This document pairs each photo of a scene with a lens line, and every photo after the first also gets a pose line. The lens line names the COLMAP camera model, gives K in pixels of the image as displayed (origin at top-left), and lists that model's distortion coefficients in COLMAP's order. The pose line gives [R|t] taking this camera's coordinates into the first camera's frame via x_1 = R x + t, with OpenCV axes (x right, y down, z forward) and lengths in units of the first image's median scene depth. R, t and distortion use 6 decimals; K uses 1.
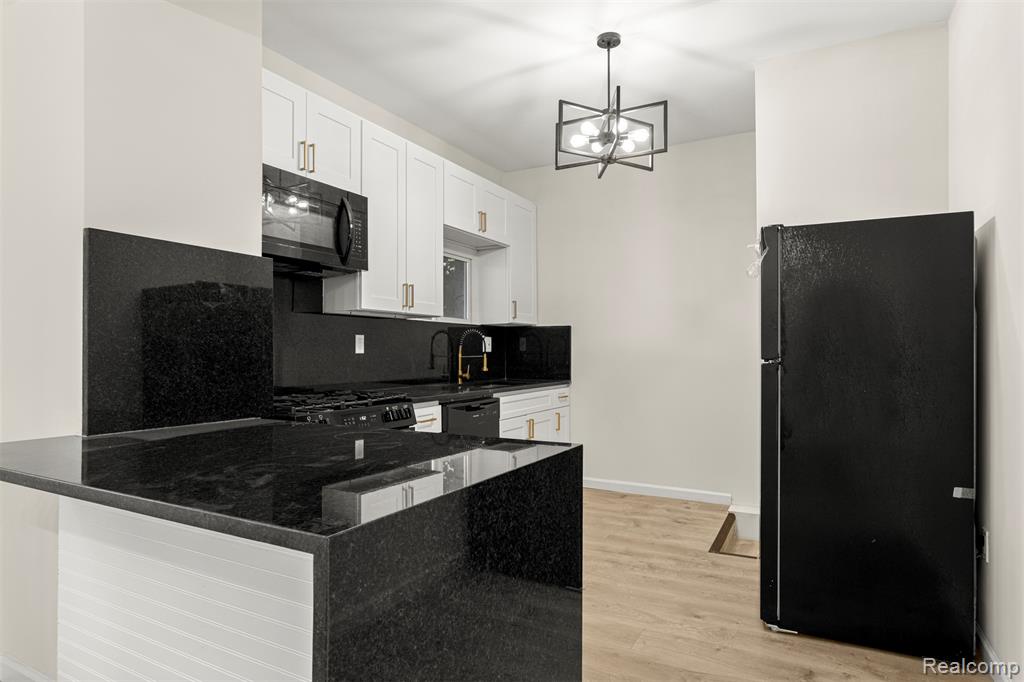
lens RADIAL K [[571.4, 0, 512.0], [0, 571.4, 341.0], [0, 0, 1]] dist [-0.001239, -0.000010]
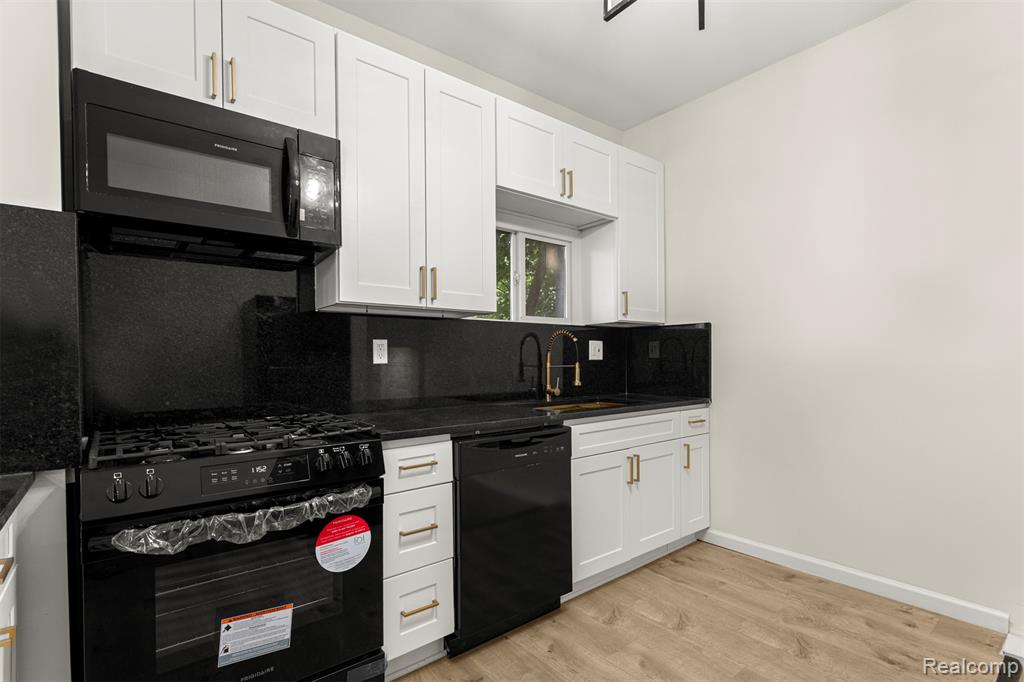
lens RADIAL K [[488.9, 0, 516.3], [0, 488.9, 361.2], [0, 0, 1]] dist [-0.000200, 0.008770]
pose [[0.925827, -0.005171, -0.377912, 0.130942], [0.013993, 0.999690, 0.020603, 0.006803], [0.377688, -0.024363, 0.925612, 0.403604]]
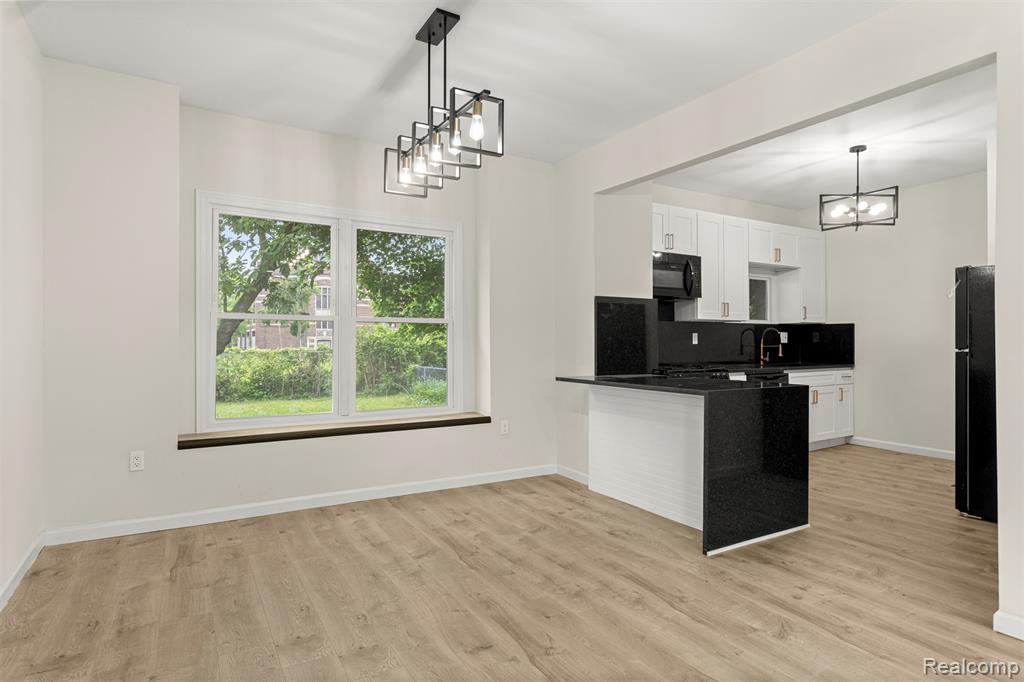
lens RADIAL K [[537.5, 0, 514.4], [0, 537.5, 337.3], [0, 0, 1]] dist [-0.001495, 0.000267]
pose [[0.854174, -0.002102, -0.519983, 0.092902], [0.008598, 0.999912, 0.010082, -0.016607], [0.519917, -0.013082, 0.854117, -0.565859]]
